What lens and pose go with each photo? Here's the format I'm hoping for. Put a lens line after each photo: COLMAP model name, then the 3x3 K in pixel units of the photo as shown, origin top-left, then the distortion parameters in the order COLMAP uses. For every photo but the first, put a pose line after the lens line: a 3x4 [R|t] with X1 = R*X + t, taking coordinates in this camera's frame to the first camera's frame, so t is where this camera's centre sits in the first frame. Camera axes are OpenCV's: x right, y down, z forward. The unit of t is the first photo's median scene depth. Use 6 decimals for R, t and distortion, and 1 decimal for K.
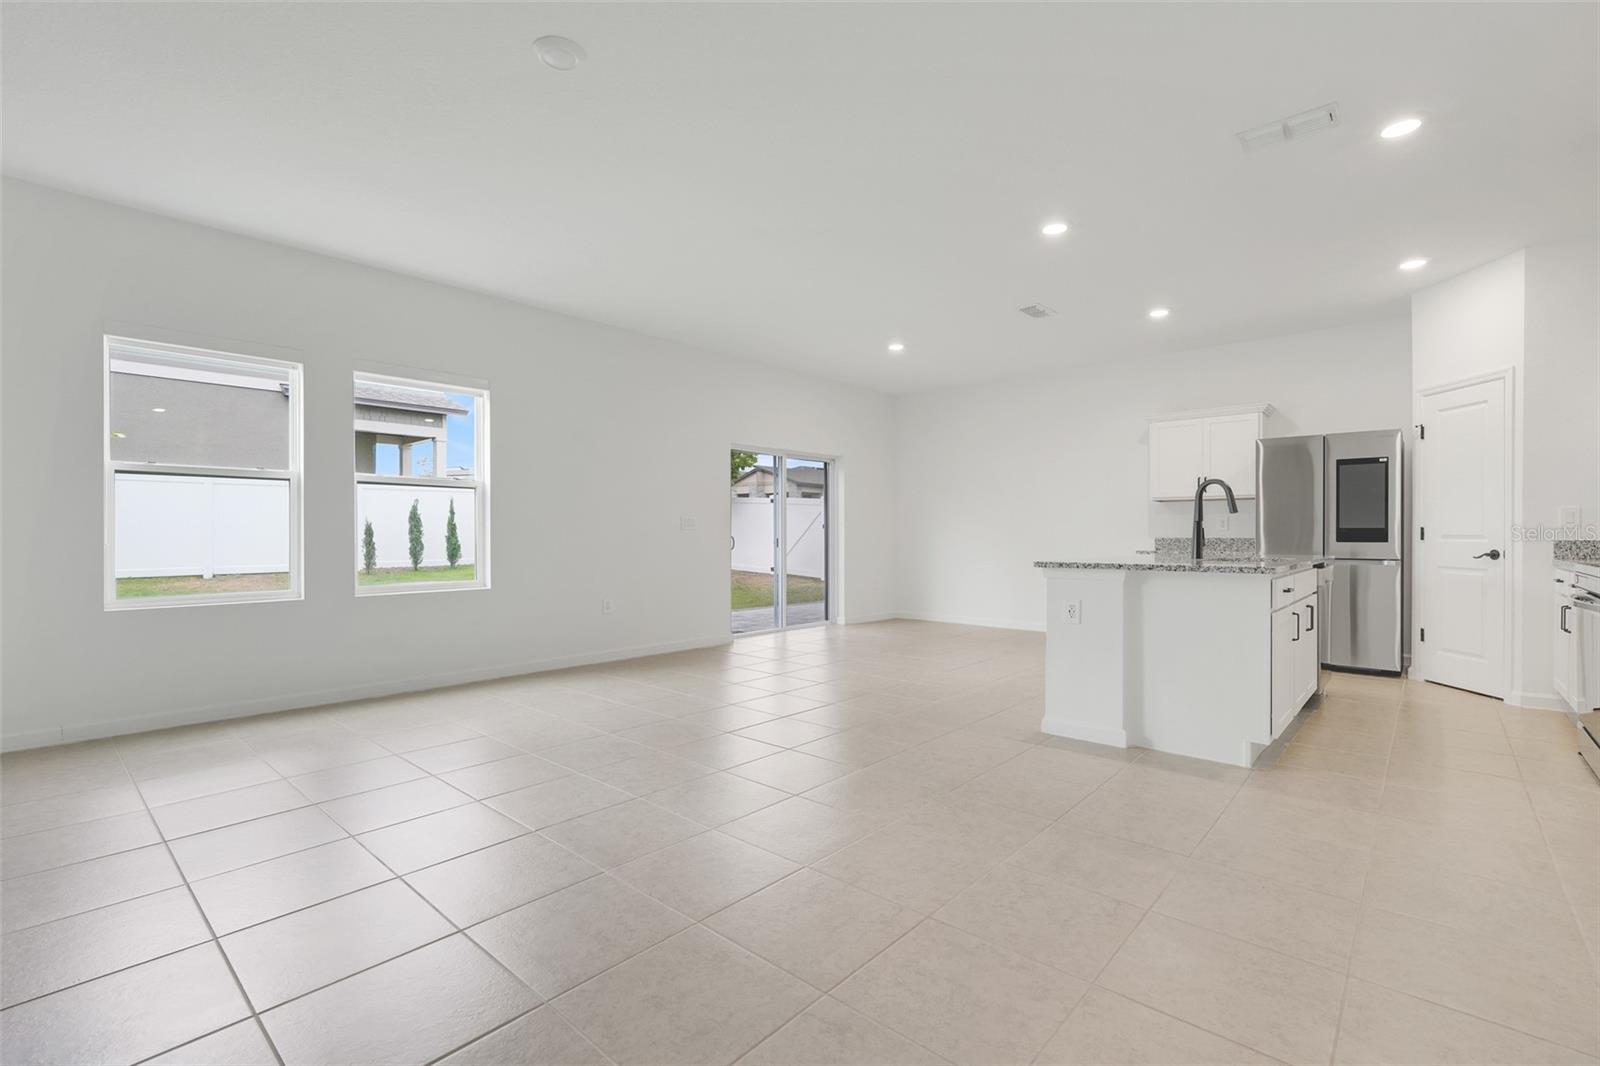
lens RADIAL K [[702.2, 0, 805.2], [0, 702.2, 528.8], [0, 0, 1]] dist [-0.010990, 0.003879]
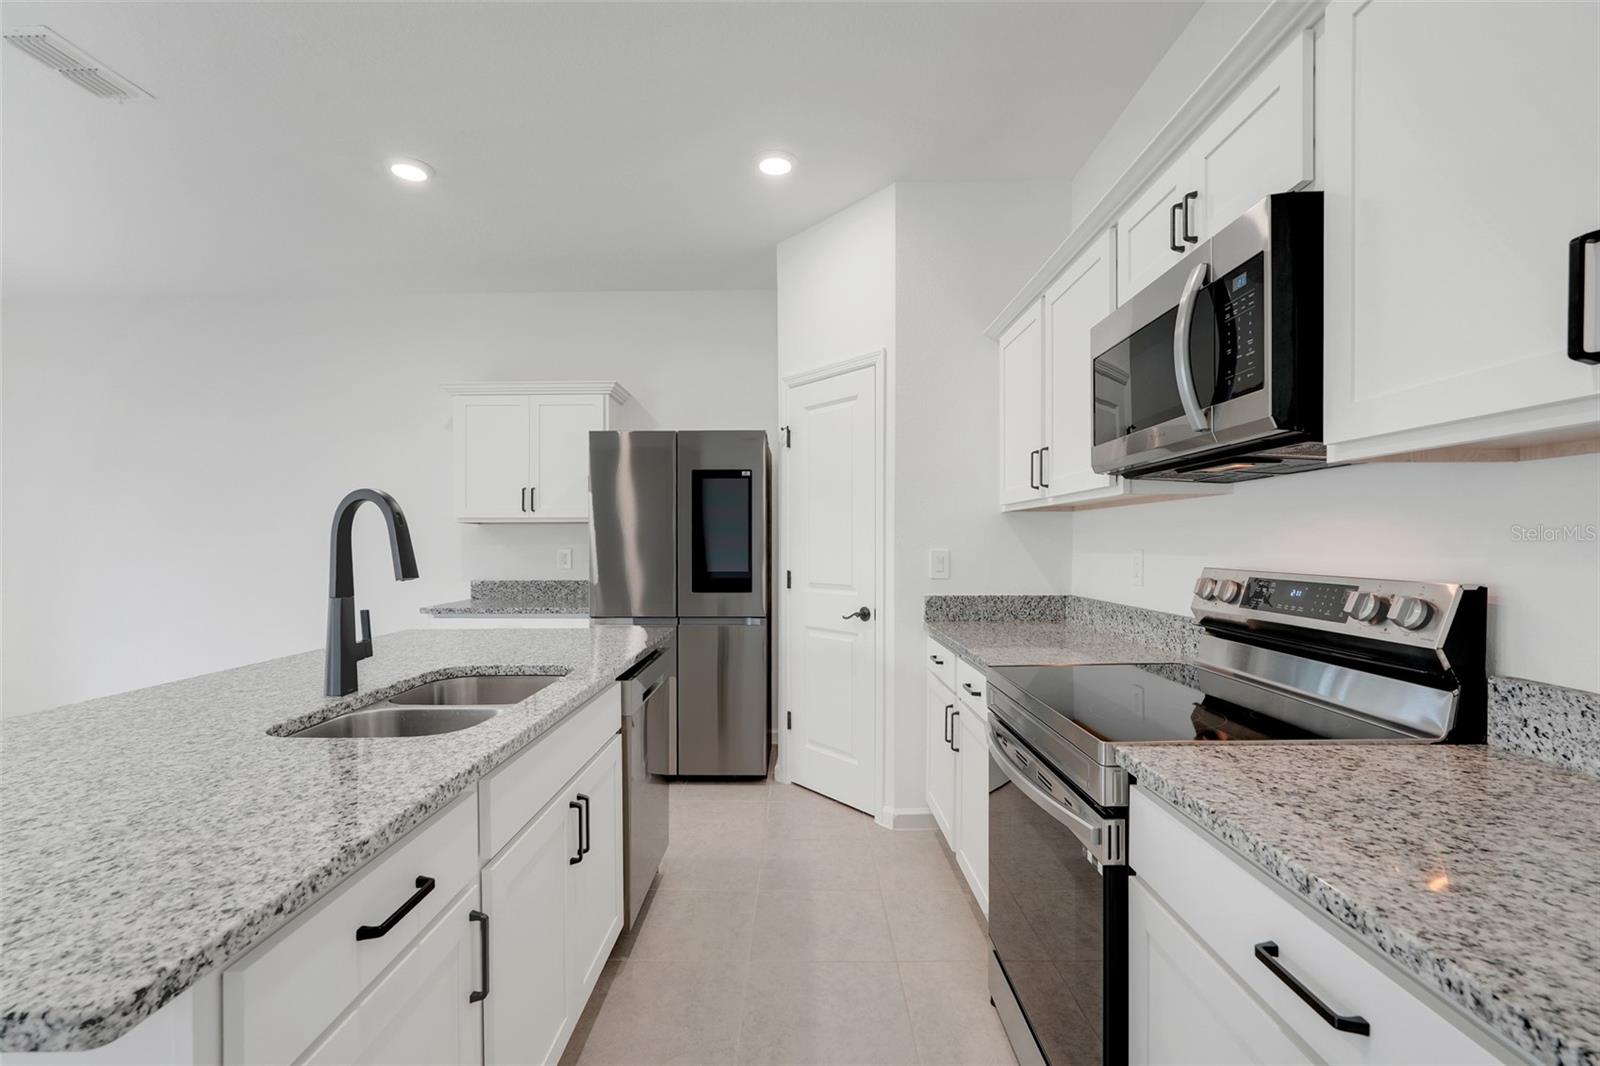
lens RADIAL K [[702.2, 0, 803.7], [0, 702.2, 546.9], [0, 0, 1]] dist [-0.010990, 0.003879]
pose [[0.741977, -0.012245, 0.670313, 0.426314], [0.002042, 0.999870, 0.016005, -0.039324], [-0.670422, -0.010507, 0.741906, 0.469998]]
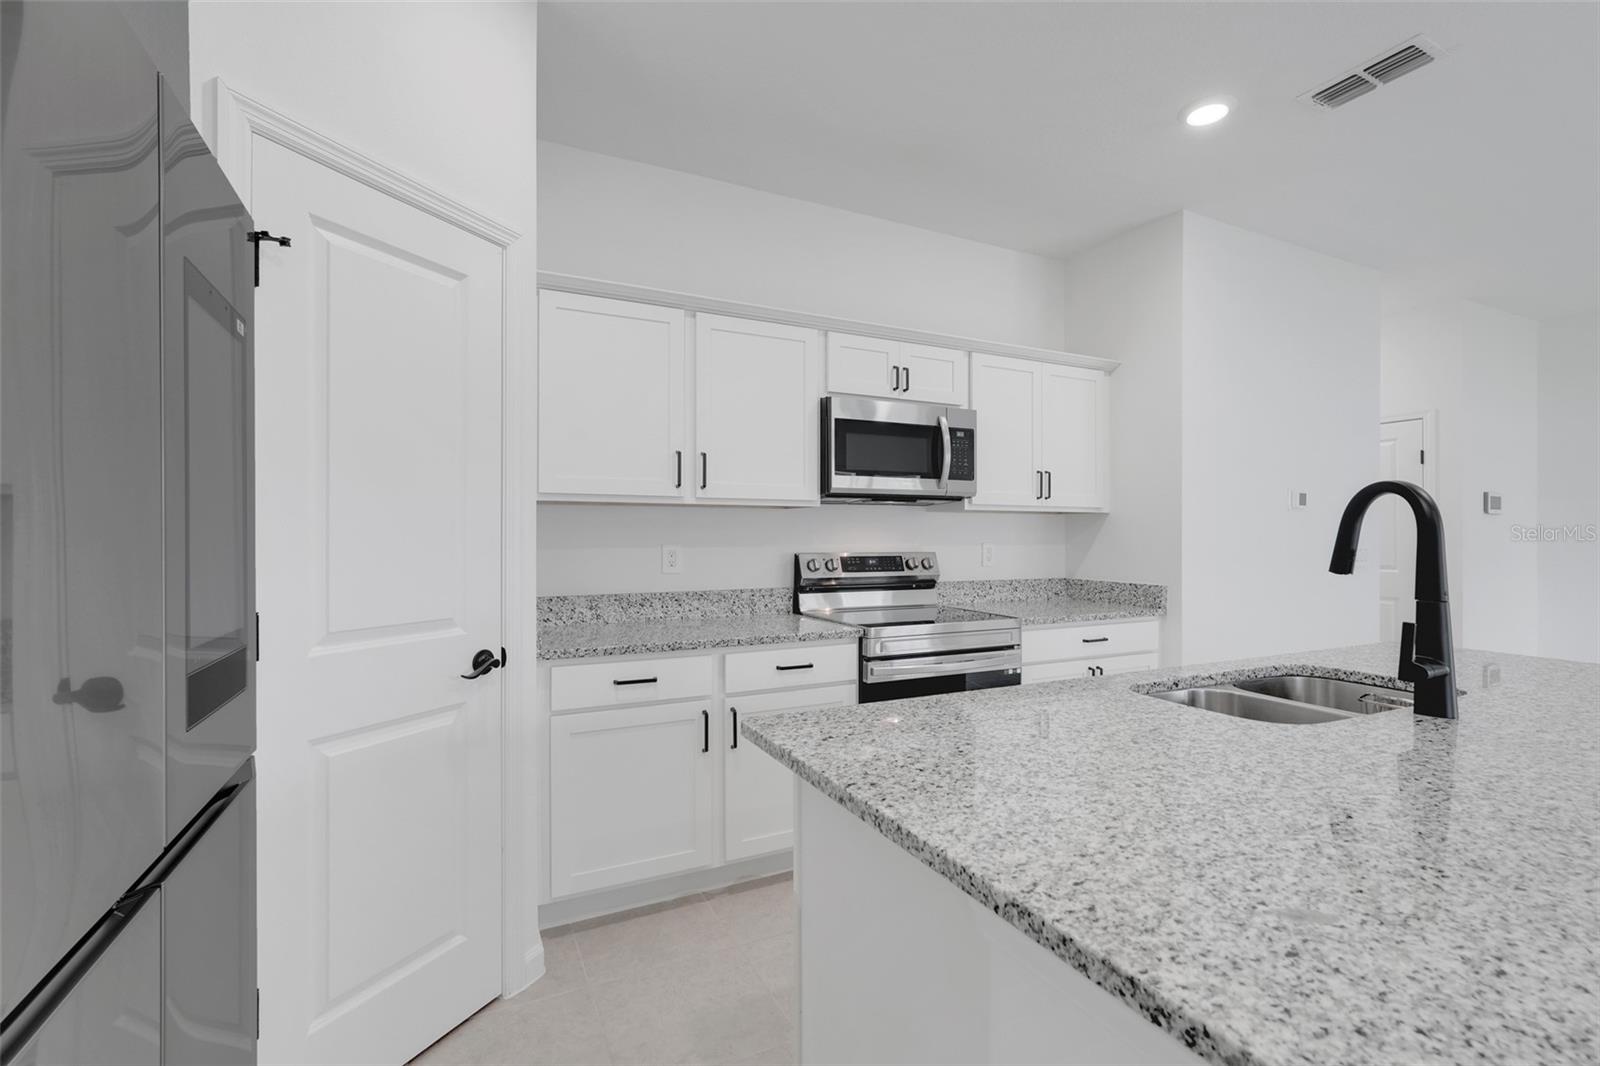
lens RADIAL K [[702.2, 0, 802.4], [0, 702.2, 534.4], [0, 0, 1]] dist [-0.010990, 0.003879]
pose [[-0.932313, -0.005309, 0.361614, 0.611114], [-0.009507, 0.999906, -0.009833, -0.032855], [-0.361528, -0.012605, -0.932276, 1.210450]]
